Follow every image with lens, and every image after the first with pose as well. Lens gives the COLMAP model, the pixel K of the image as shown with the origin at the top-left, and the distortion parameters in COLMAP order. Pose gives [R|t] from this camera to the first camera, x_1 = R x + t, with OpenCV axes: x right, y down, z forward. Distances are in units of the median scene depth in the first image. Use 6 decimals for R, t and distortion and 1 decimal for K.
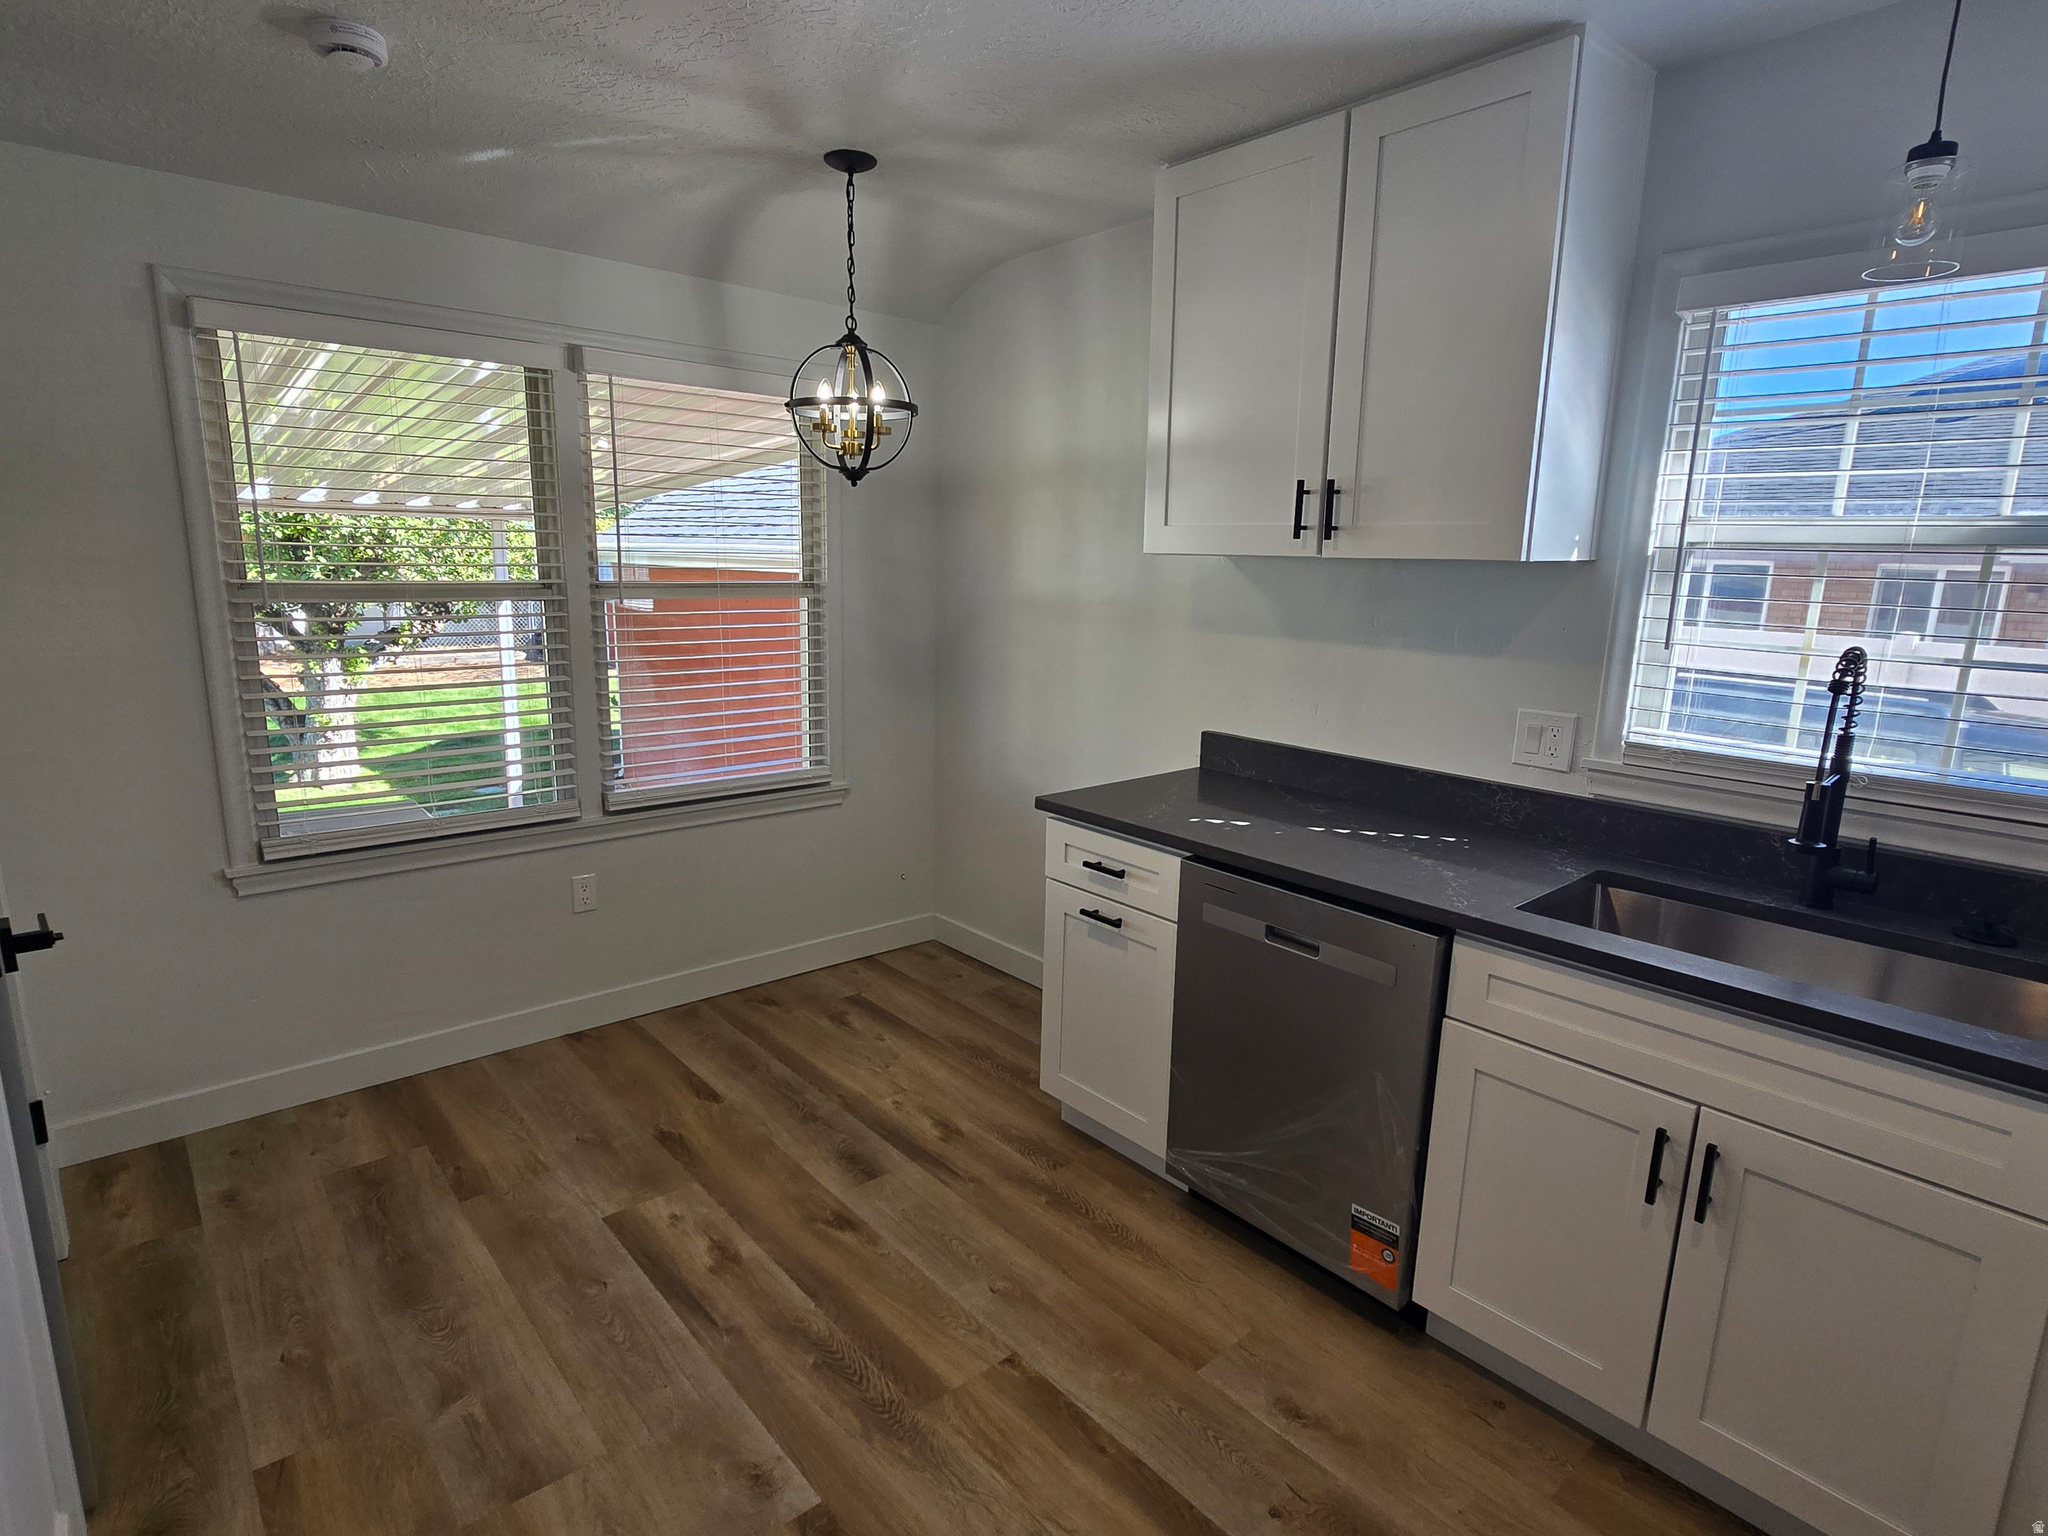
lens RADIAL K [[1163.3, 0, 1024.0], [0, 1163.3, 768.0], [0, 0, 1]] dist [-0.001863, -0.000316]
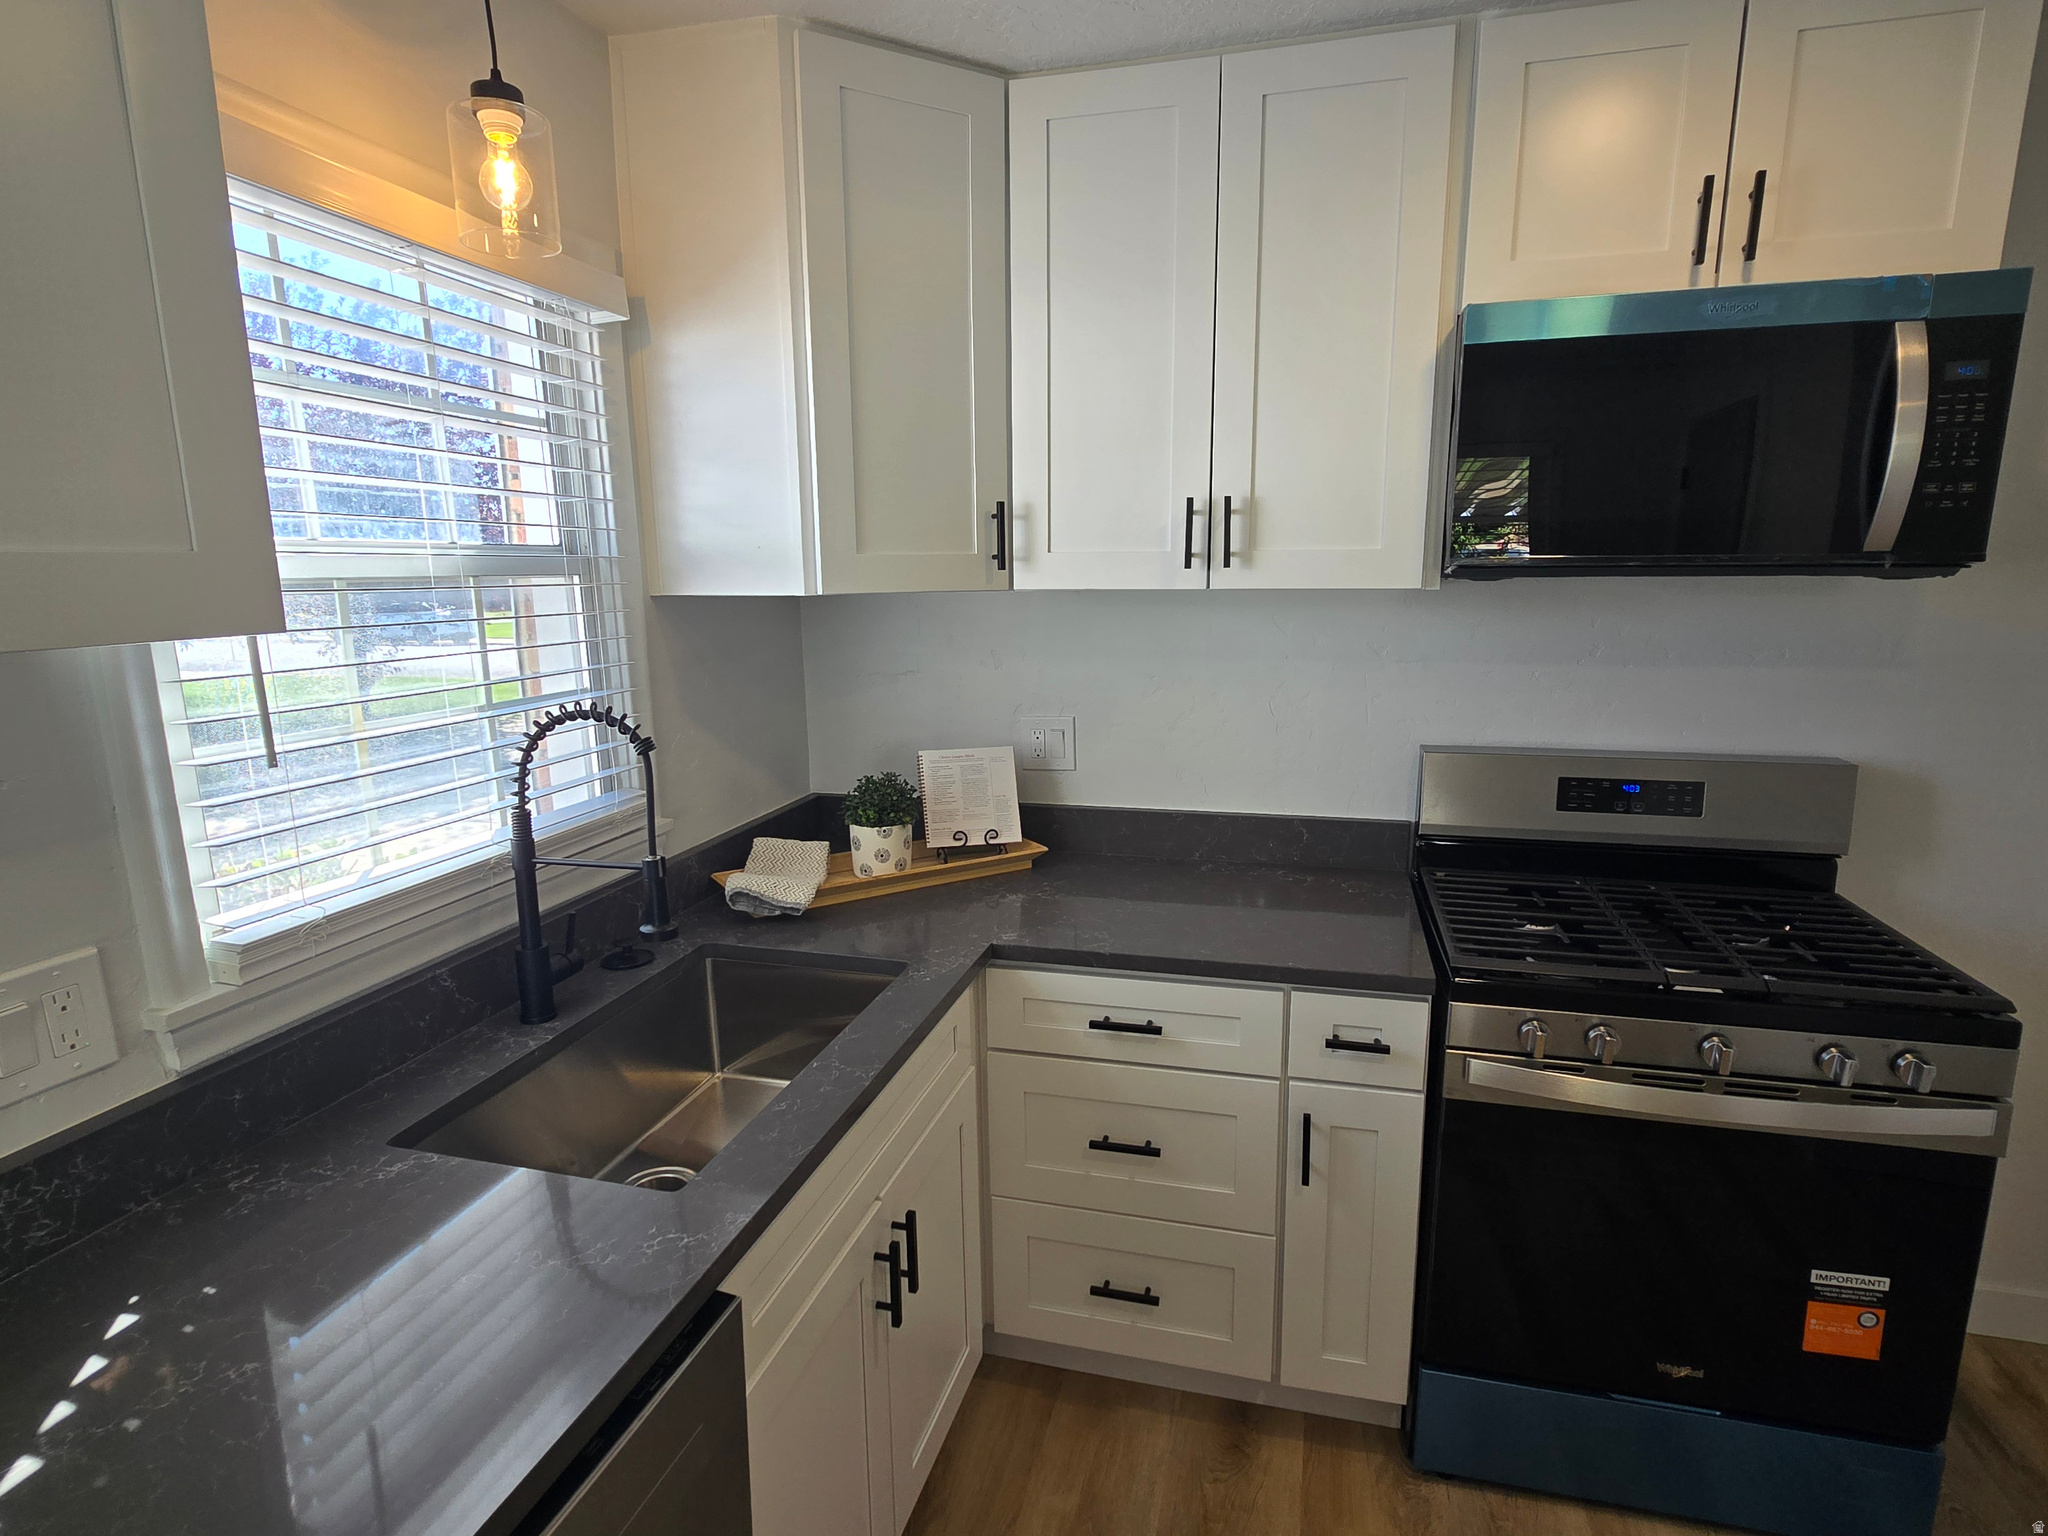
lens RADIAL K [[1033.3, 0, 1019.9], [0, 1033.3, 776.3], [0, 0, 1]] dist [-0.002211, 0.000978]
pose [[-0.581825, -0.169375, 0.795482, -0.081499], [0.172215, 0.930241, 0.324028, -0.212299], [-0.794872, 0.325522, -0.512069, 1.035821]]
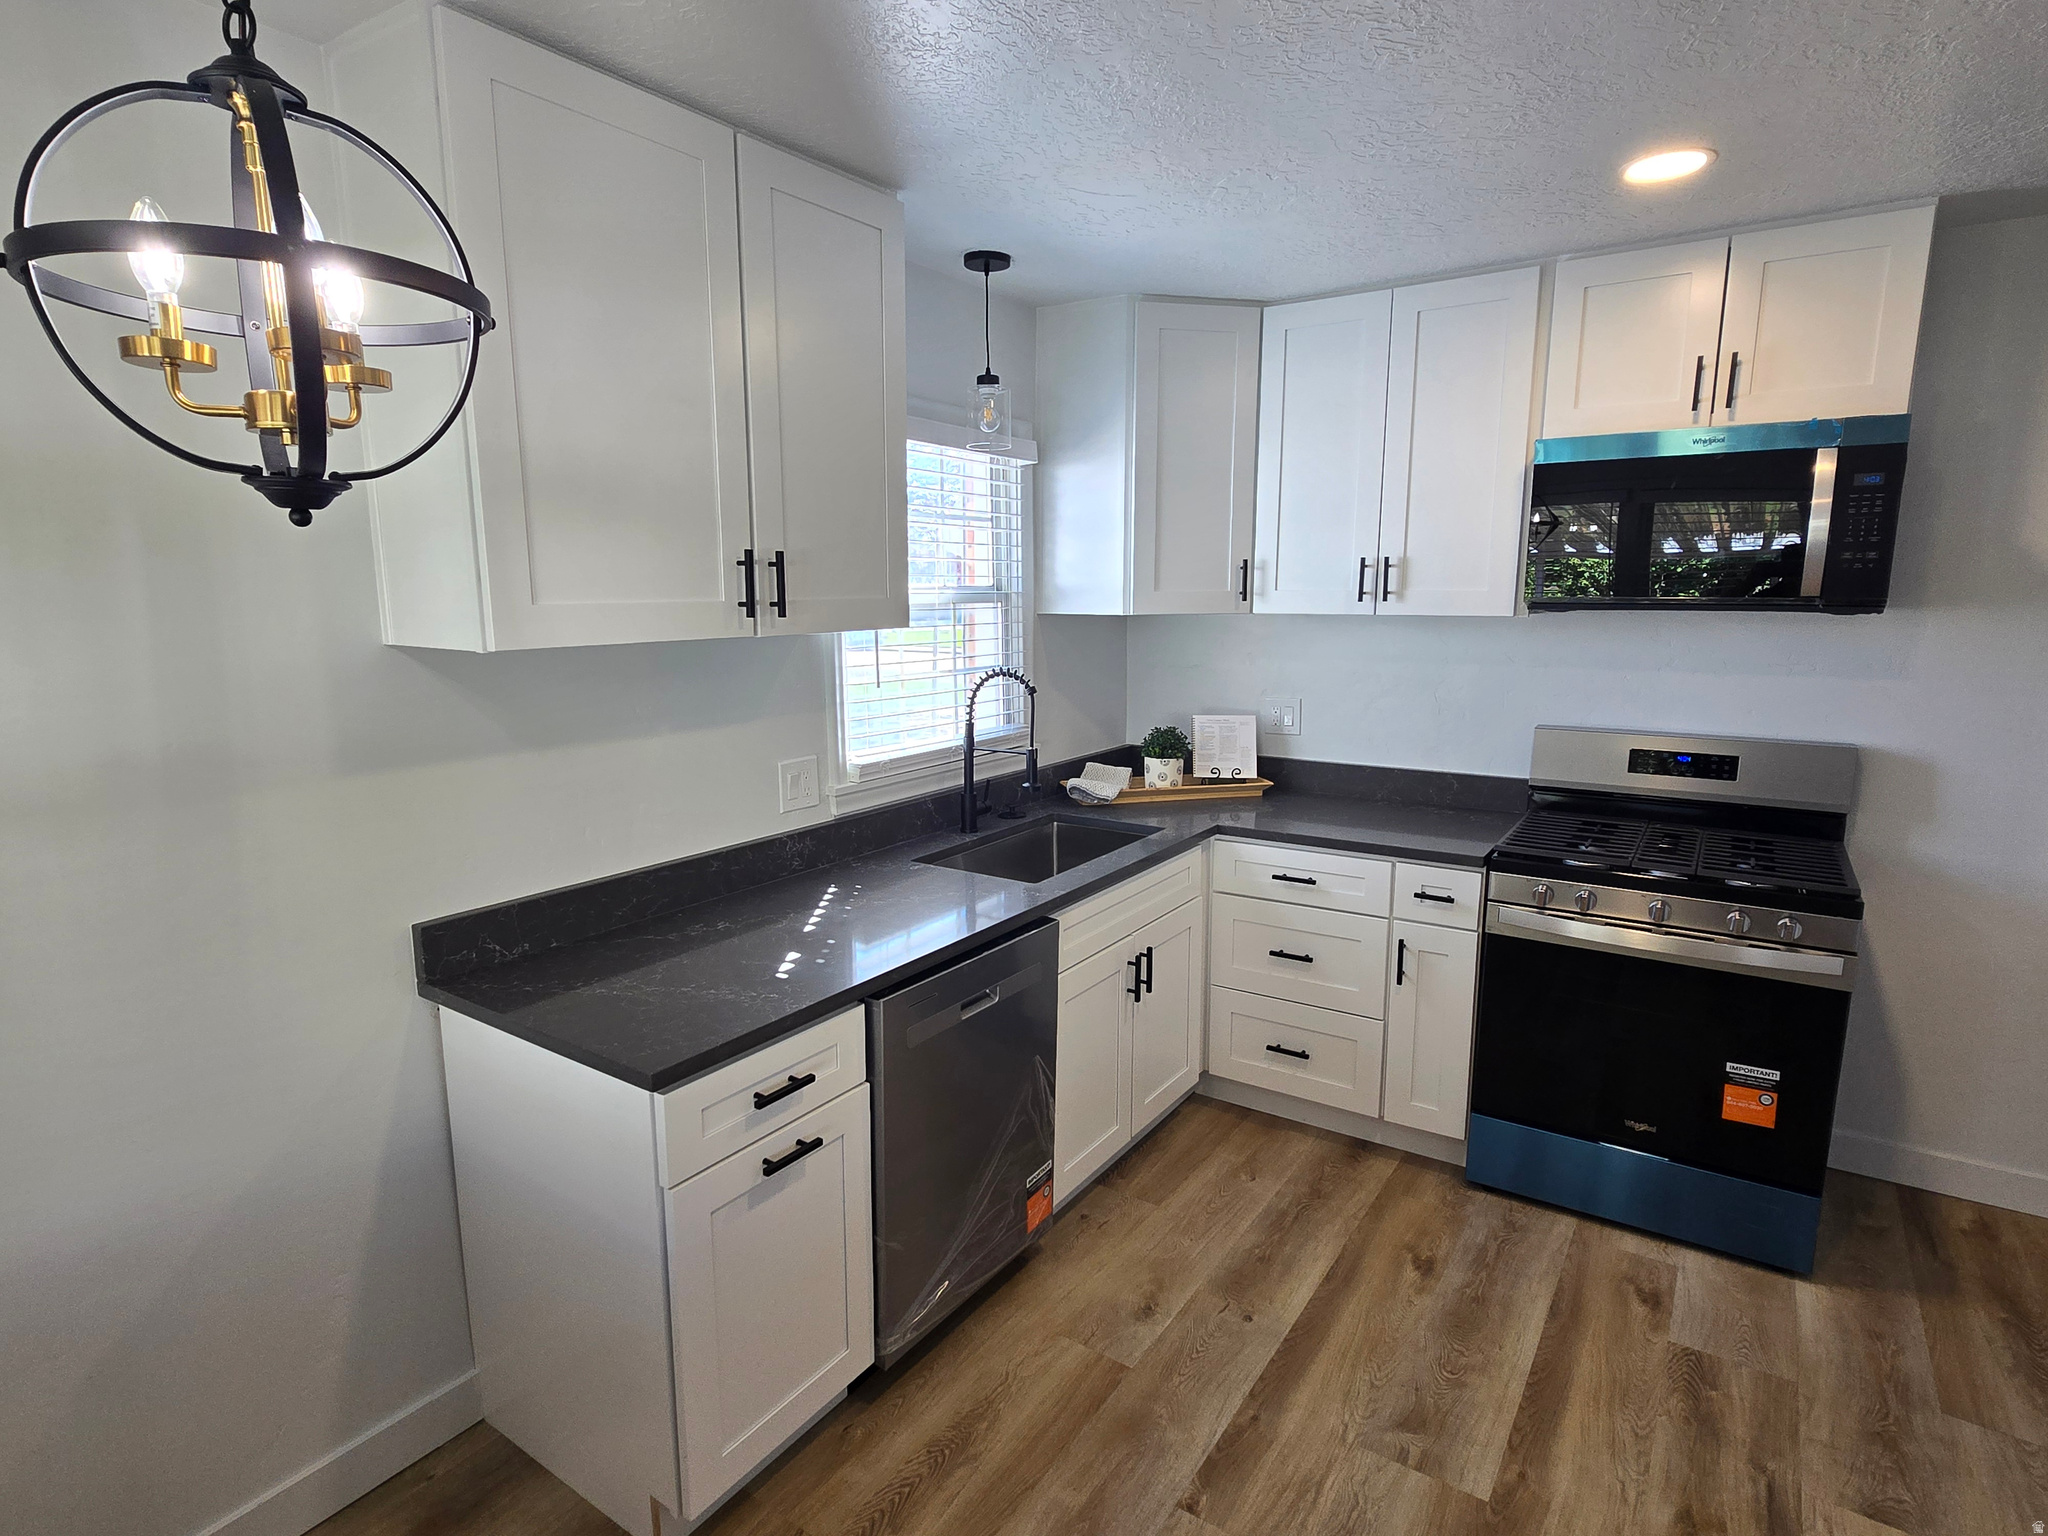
lens RADIAL K [[1089.3, 0, 1021.5], [0, 1089.3, 767.5], [0, 0, 1]] dist [-0.034533, 0.000138]
pose [[-0.275282, -0.167006, 0.946746, -0.712687], [0.205782, 0.951734, 0.227720, -0.278922], [-0.939081, 0.257511, -0.227628, 1.227408]]
